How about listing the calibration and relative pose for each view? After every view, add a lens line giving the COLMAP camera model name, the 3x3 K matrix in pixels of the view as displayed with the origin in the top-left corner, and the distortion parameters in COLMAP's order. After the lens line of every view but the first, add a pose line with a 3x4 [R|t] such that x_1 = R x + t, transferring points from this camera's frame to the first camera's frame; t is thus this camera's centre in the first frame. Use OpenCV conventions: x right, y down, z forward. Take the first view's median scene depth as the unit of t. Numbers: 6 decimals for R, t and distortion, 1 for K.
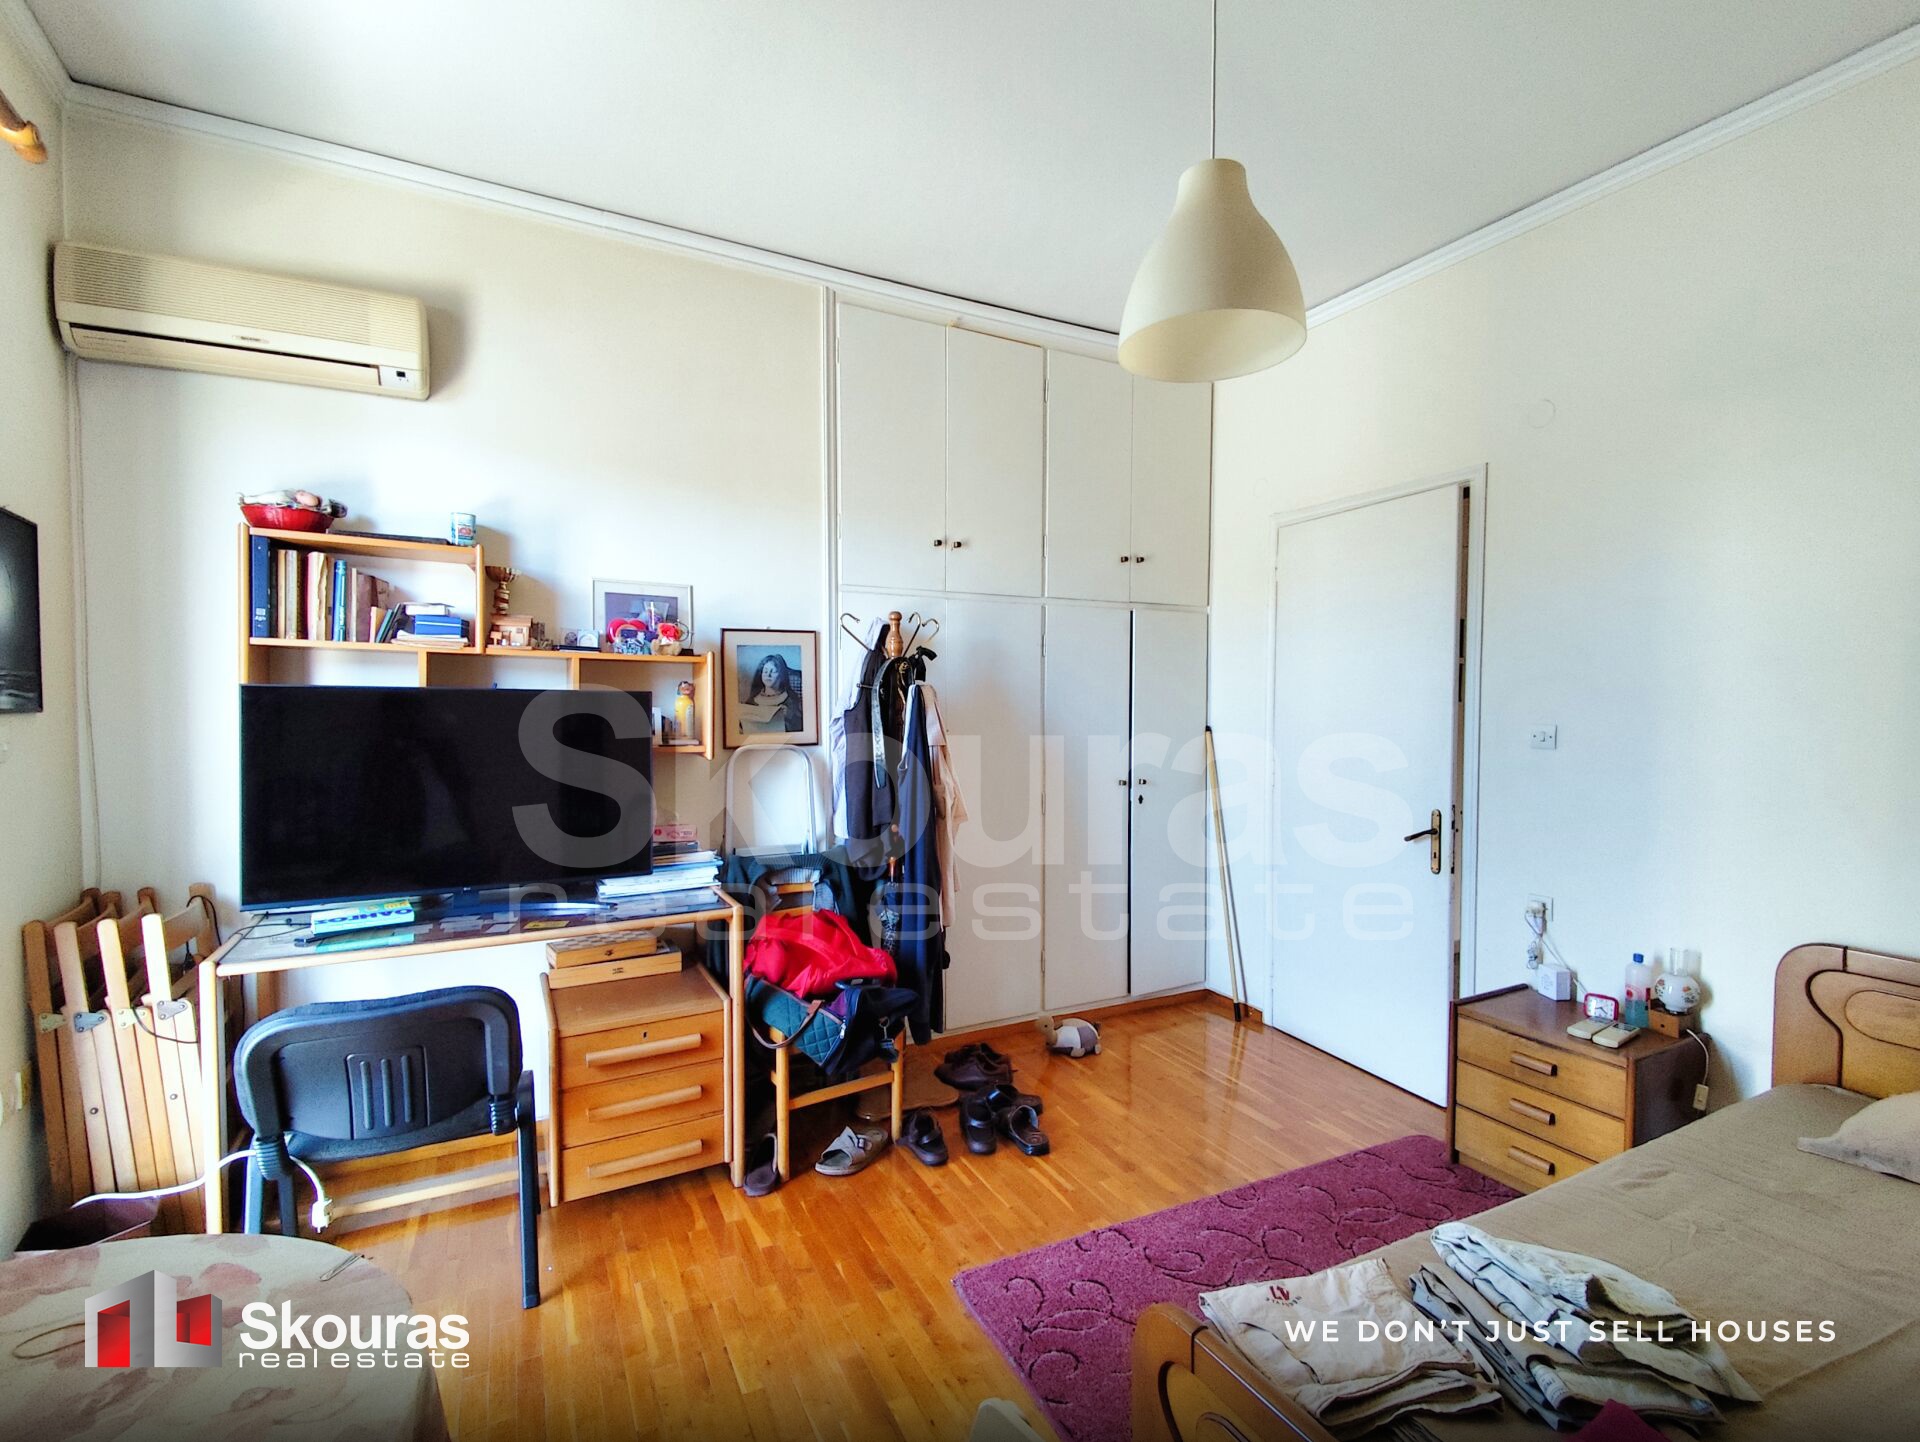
lens RADIAL K [[876.2, 0, 960.0], [0, 876.2, 721.0], [0, 0, 1]] dist [-0.000474, -0.000091]
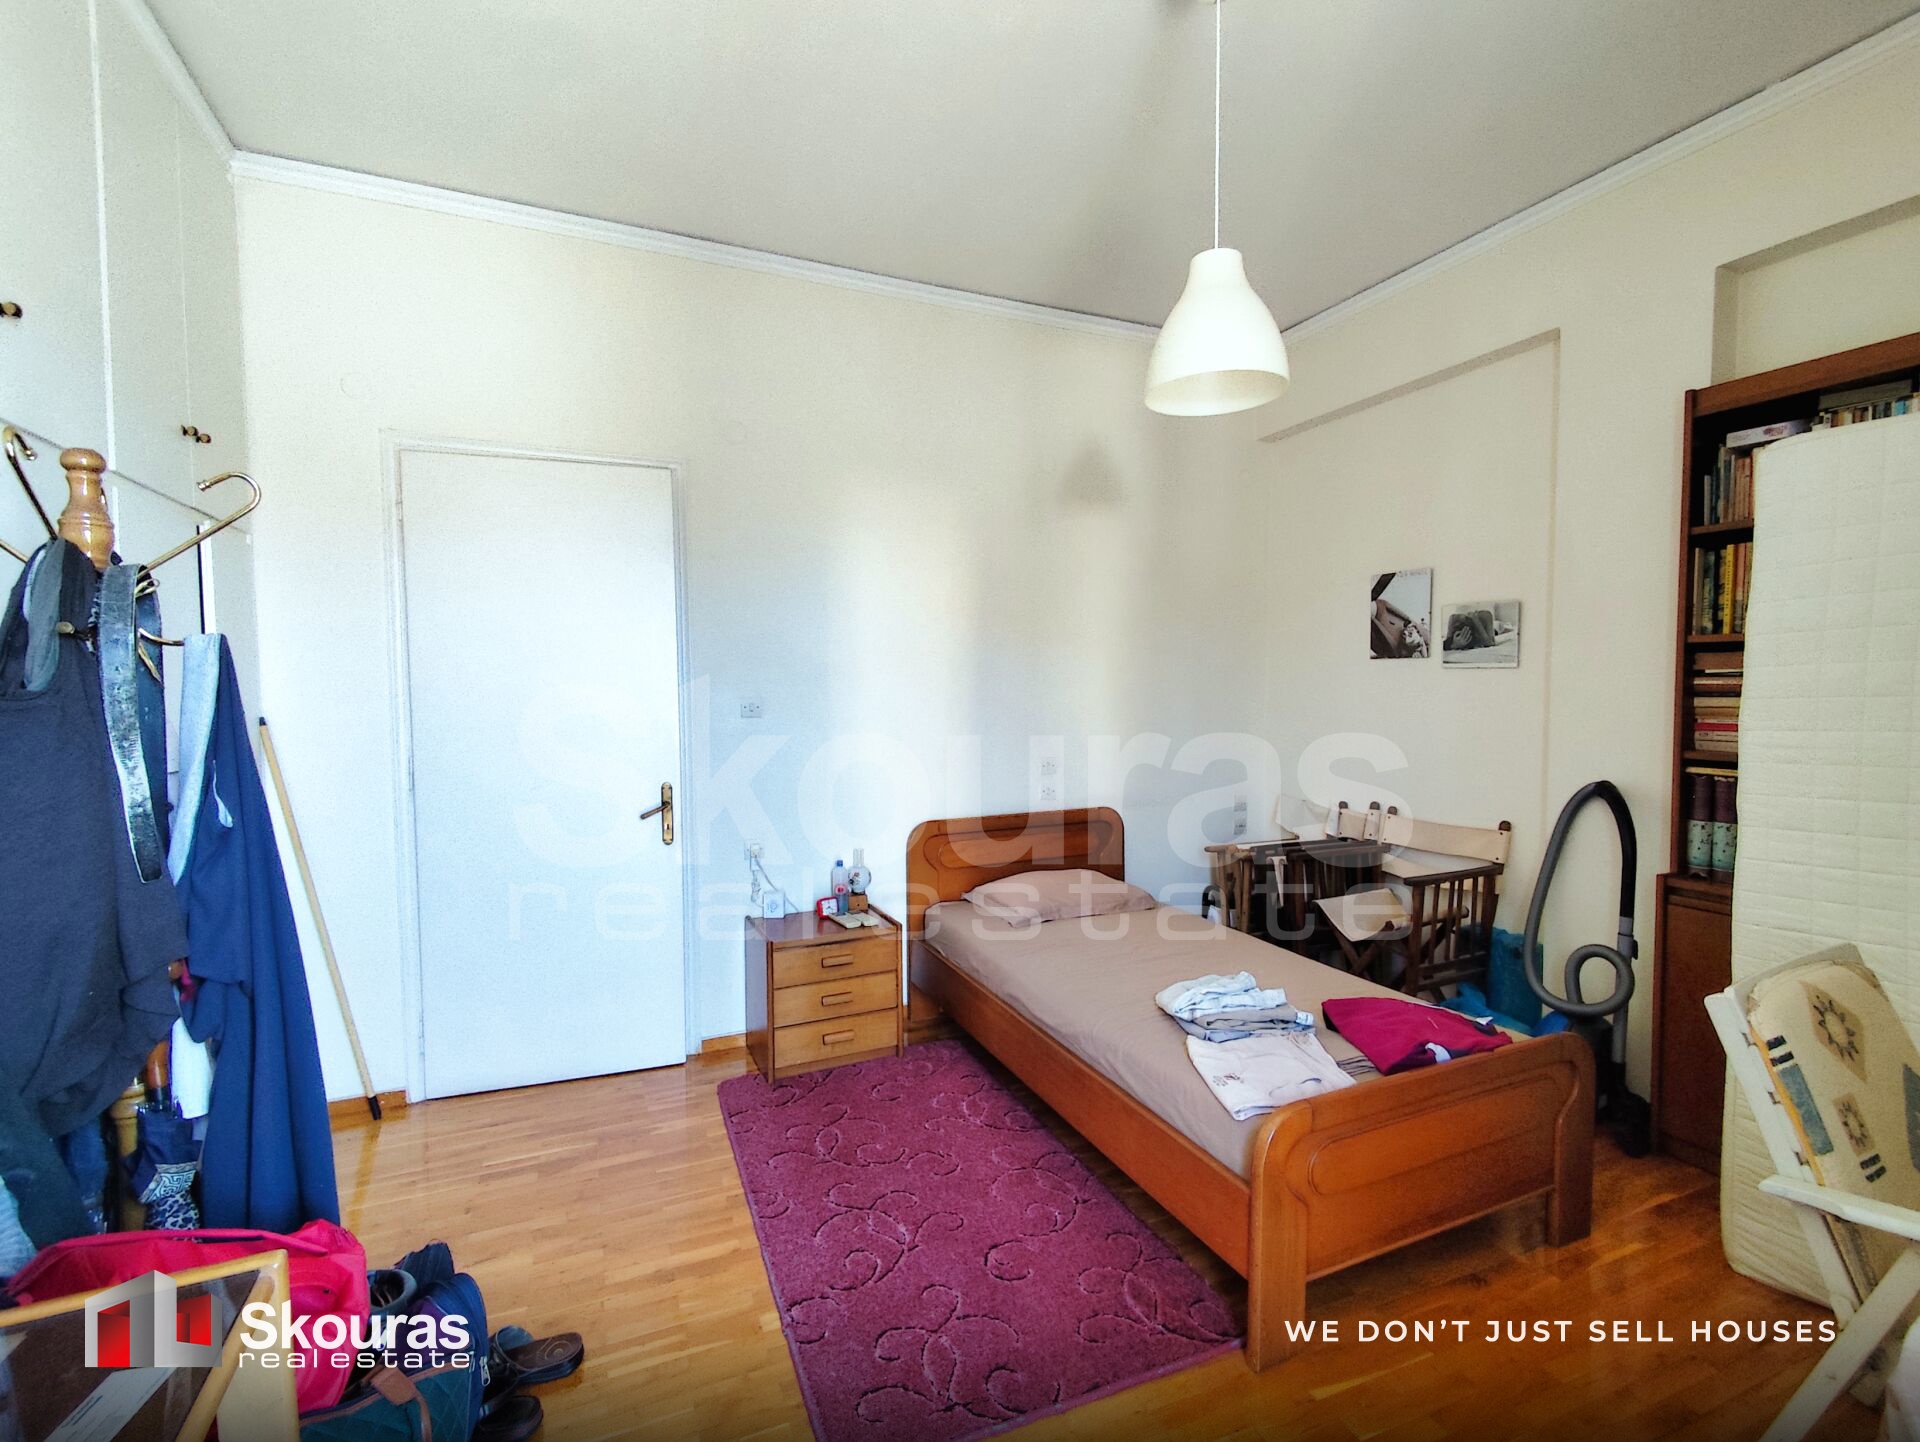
lens RADIAL K [[876.2, 0, 960.0], [0, 876.2, 721.0], [0, 0, 1]] dist [-0.000474, -0.000091]
pose [[0.051276, -0.042330, 0.997787, -0.531029], [0.033077, 0.998625, 0.040666, -0.003678], [-0.998137, 0.030919, 0.052606, 0.665396]]
